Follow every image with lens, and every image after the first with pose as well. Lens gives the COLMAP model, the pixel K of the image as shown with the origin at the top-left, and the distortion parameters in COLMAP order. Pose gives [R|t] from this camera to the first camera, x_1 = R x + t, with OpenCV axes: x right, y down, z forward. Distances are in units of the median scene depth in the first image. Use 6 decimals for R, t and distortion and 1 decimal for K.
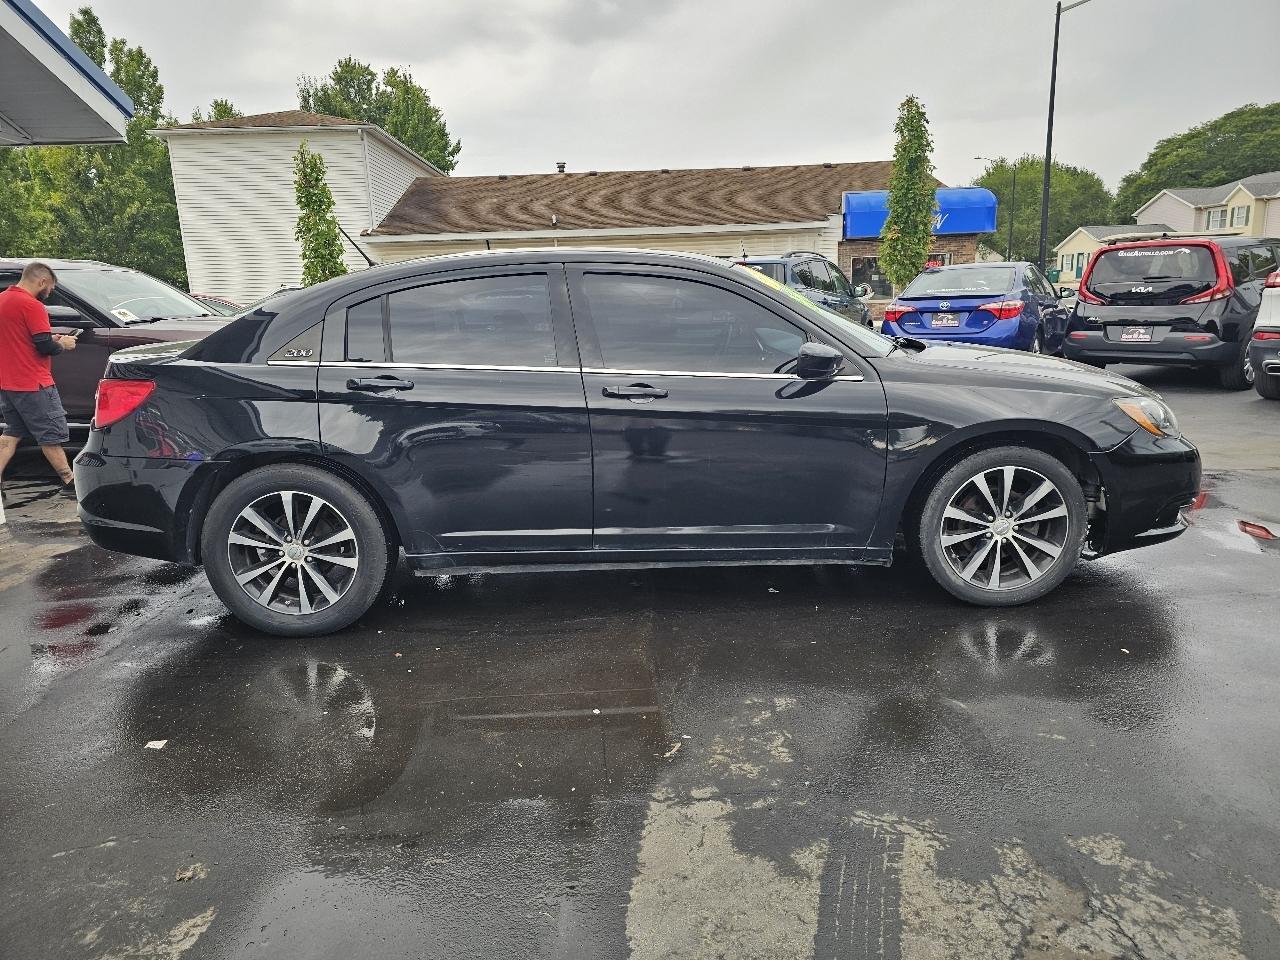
lens RADIAL K [[868.7, 0, 654.5], [0, 868.7, 468.1], [0, 0, 1]] dist [0.052280, -0.050101]
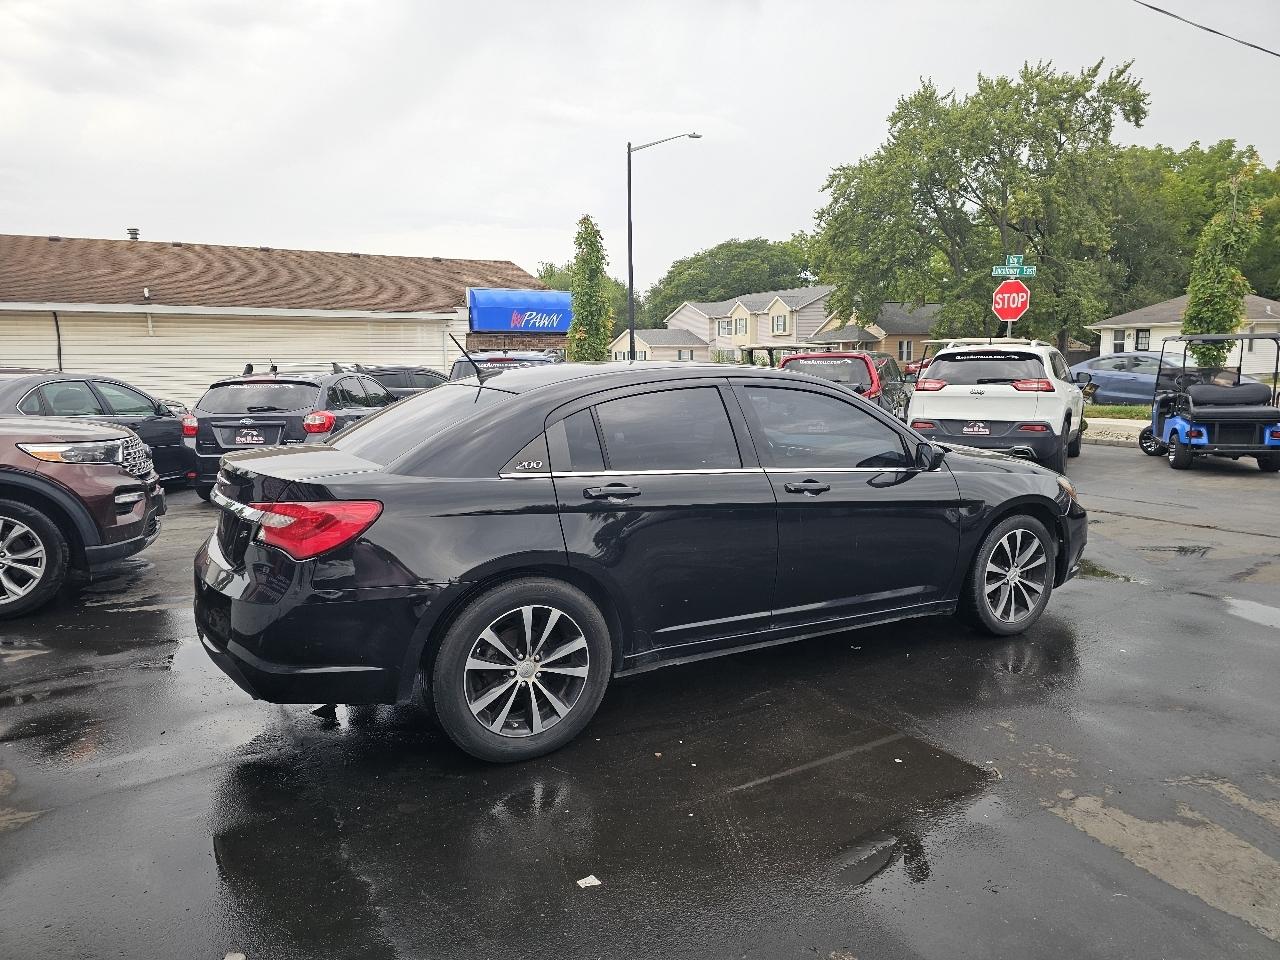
lens RADIAL K [[865.2, 0, 640.0], [0, 865.2, 480.0], [0, 0, 1]] dist [0.060508, -0.055366]
pose [[0.870755, -0.040863, 0.490016, -0.759644], [0.080240, 0.994991, -0.059613, -0.044173], [-0.485126, 0.091227, 0.869673, 0.091619]]
